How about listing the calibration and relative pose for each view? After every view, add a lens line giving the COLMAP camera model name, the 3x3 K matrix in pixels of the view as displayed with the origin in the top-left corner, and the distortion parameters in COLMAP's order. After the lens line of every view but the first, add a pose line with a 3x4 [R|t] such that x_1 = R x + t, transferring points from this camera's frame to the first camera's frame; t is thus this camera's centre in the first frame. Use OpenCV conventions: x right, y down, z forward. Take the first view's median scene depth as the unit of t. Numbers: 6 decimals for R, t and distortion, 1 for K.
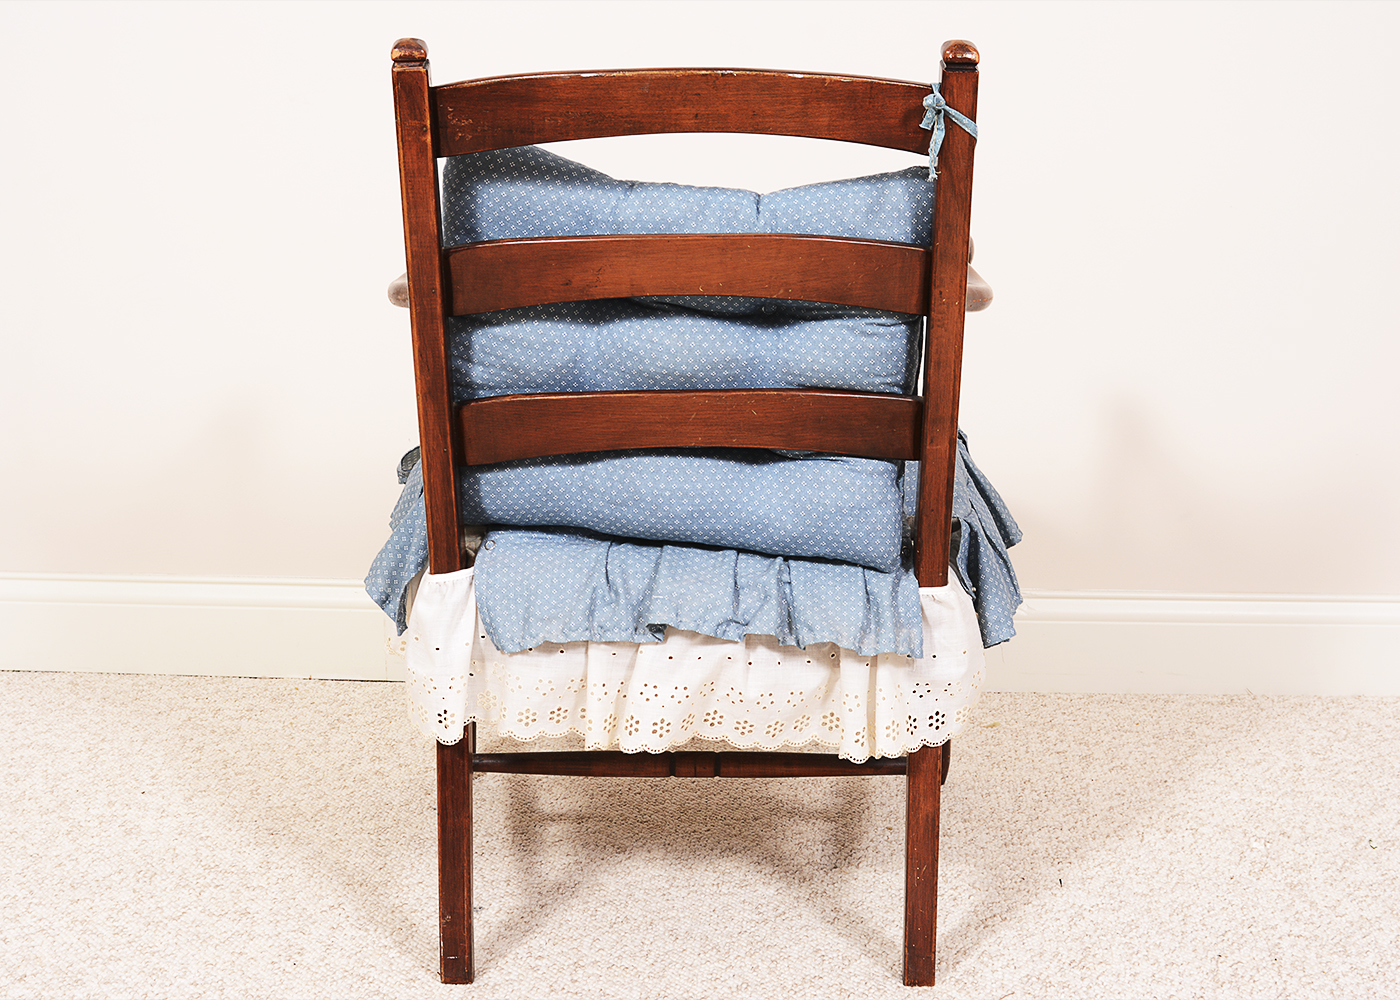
lens RADIAL K [[2033.2, 0, 696.8], [0, 2033.2, 506.0], [0, 0, 1]] dist [-0.134963, 0.000000]
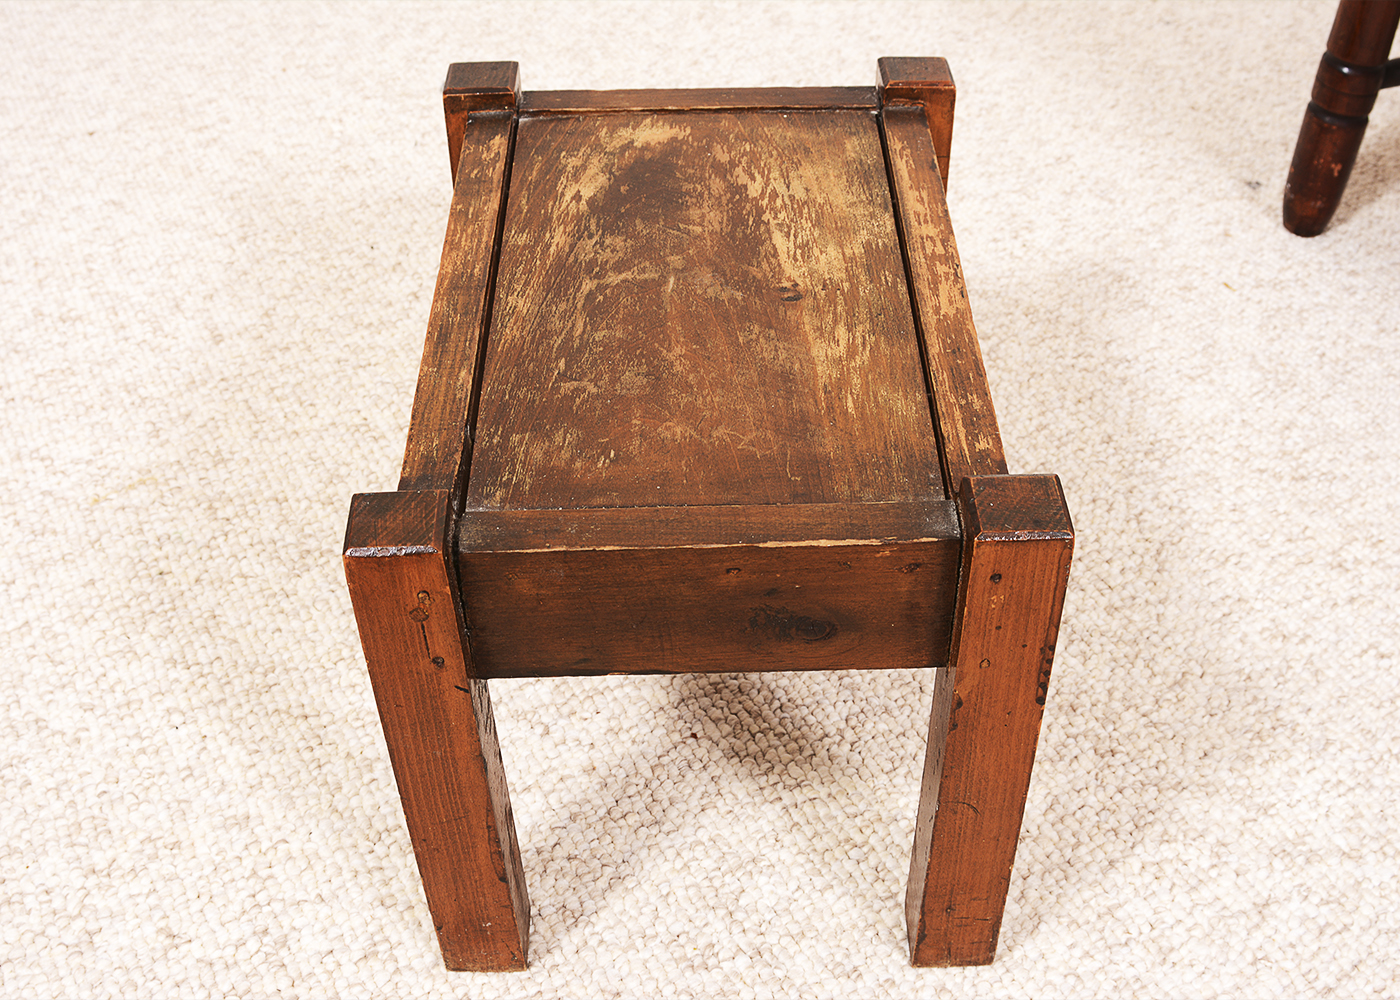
lens RADIAL K [[1848.1, 0, 661.7], [0, 1848.1, 552.5], [0, 0, 1]] dist [-0.139803, 0.000000]
pose [[0.968318, 0.147671, -0.201381, -0.158130], [-0.034863, 0.878463, 0.476536, 0.006415], [0.247276, -0.454418, 0.855780, 0.292355]]
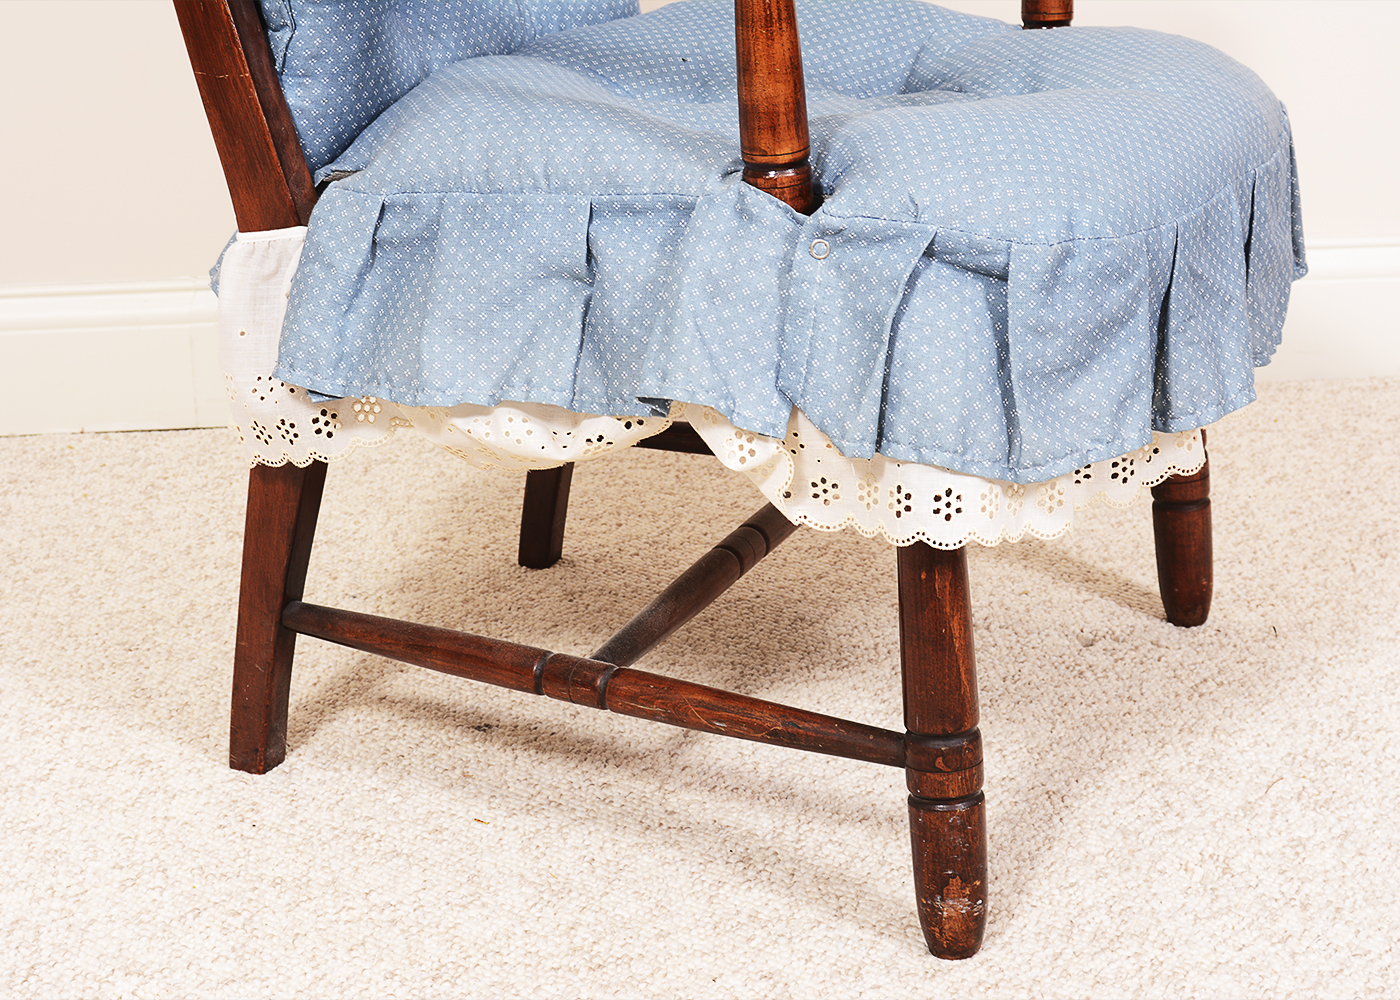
lens RADIAL K [[2825.5, 0, 703.6], [0, 2825.5, 496.9], [0, 0, 1]] dist [-0.112056, 0.000000]
pose [[0.985242, -0.064870, 0.158396, -0.173475], [0.048332, 0.993178, 0.106122, 0.021329], [-0.164200, -0.096901, 0.981656, 0.045219]]
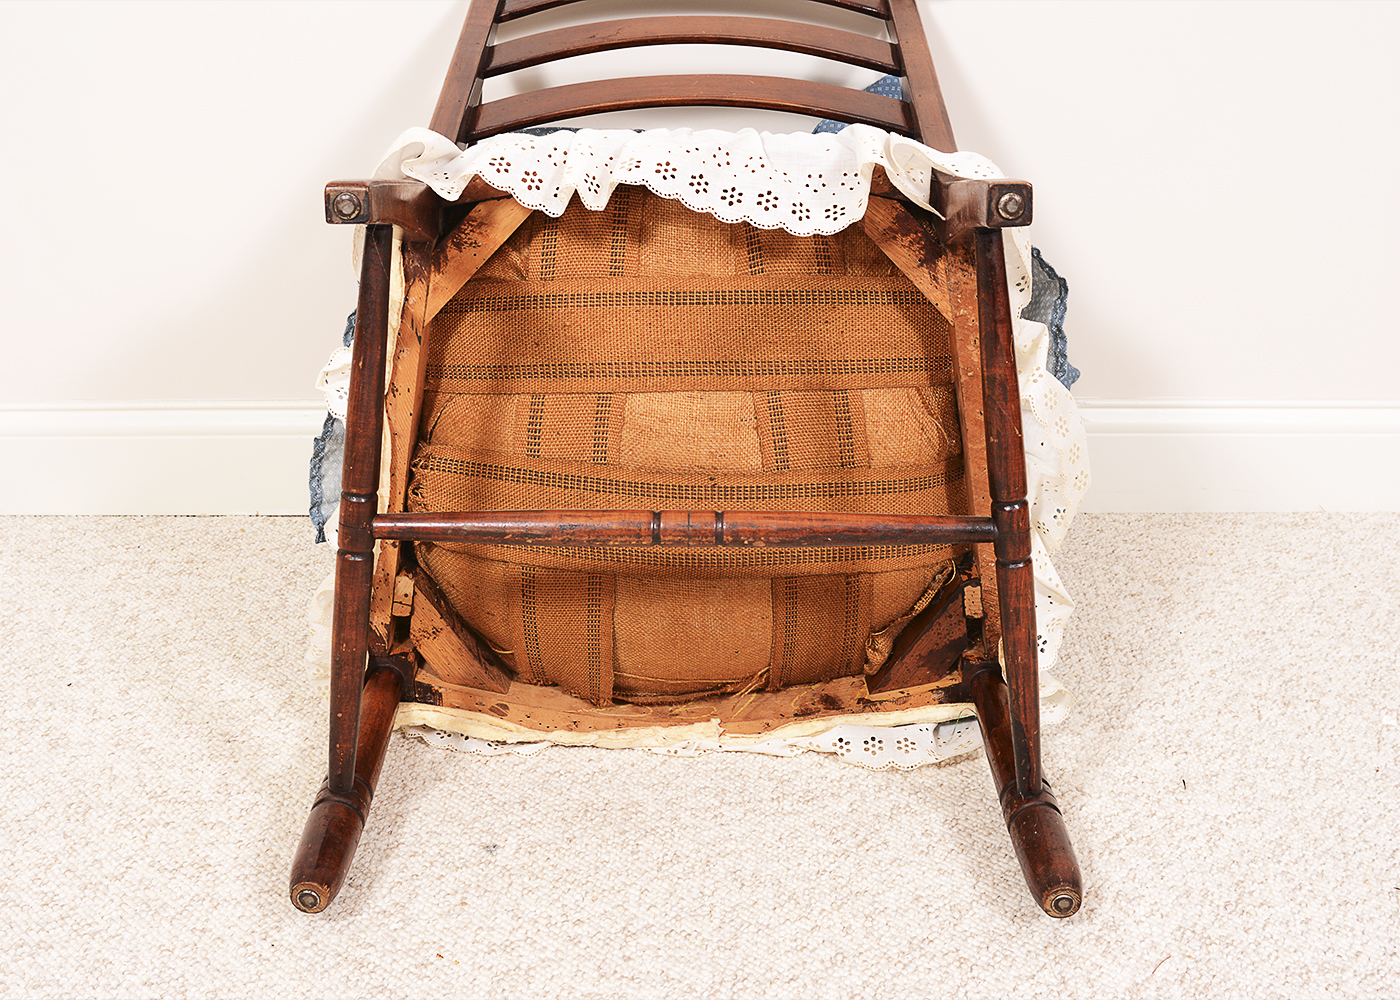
lens RADIAL K [[1848.1, 0, 708.2], [0, 1848.1, 503.0], [0, 0, 1]] dist [-0.139803, 0.000000]
pose [[0.997544, -0.025212, 0.065354, -0.063081], [0.014858, 0.987909, 0.154322, -0.048640], [-0.068454, -0.152972, 0.985857, 0.271008]]
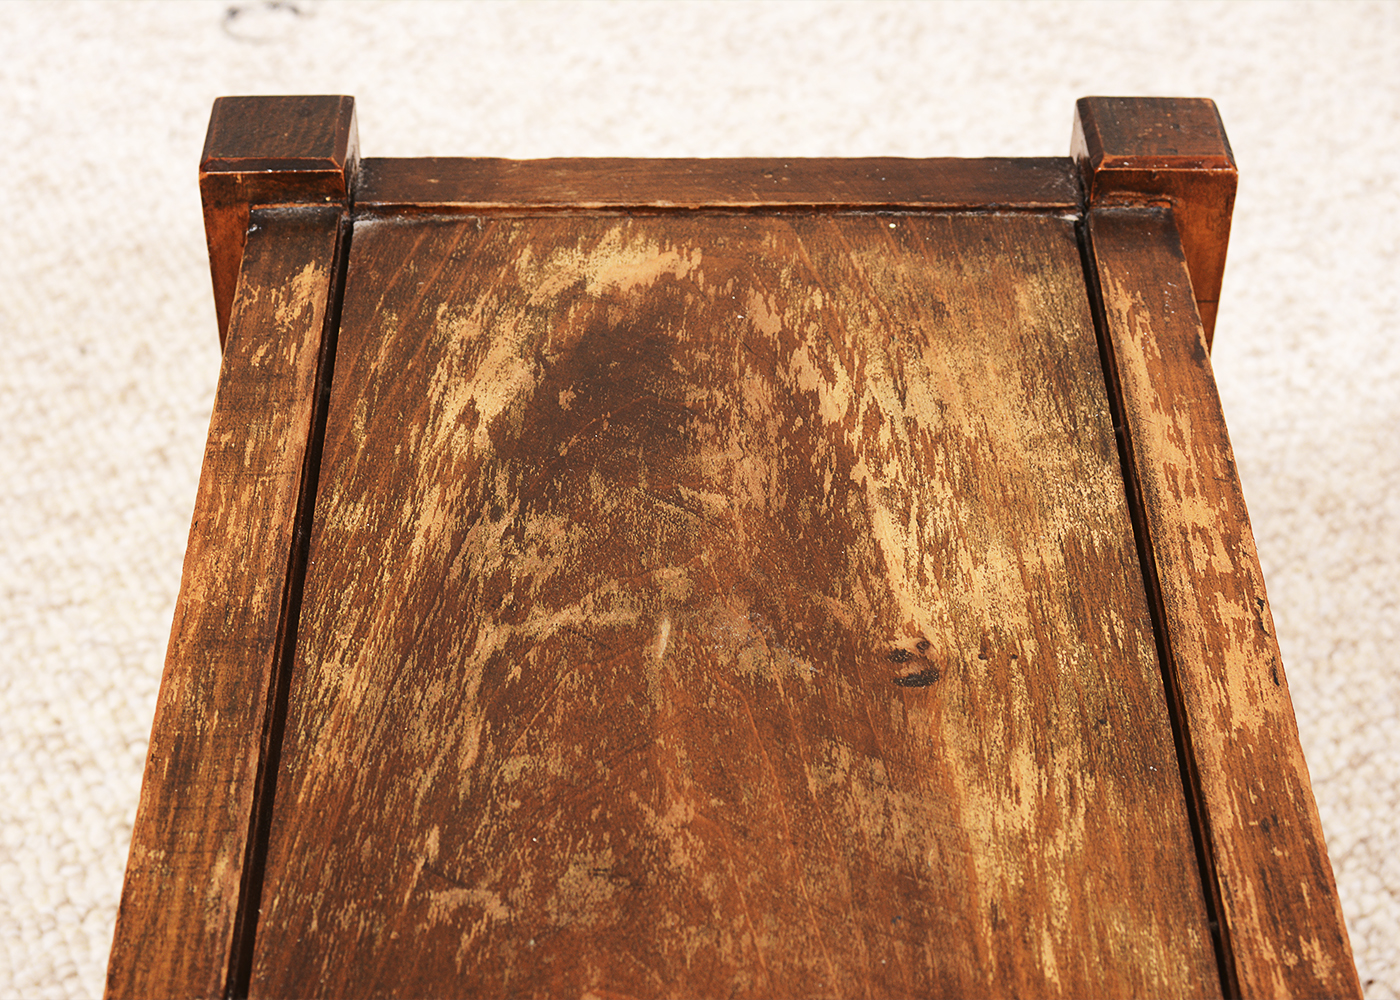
lens RADIAL K [[2981.2, 0, 647.9], [0, 2981.2, 560.7], [0, 0, 1]] dist [-0.090395, 0.000000]
pose [[0.969481, 0.156196, -0.188967, -0.188523], [-0.051611, 0.883531, 0.465520, -0.004909], [0.239671, -0.441560, 0.864629, 0.393360]]
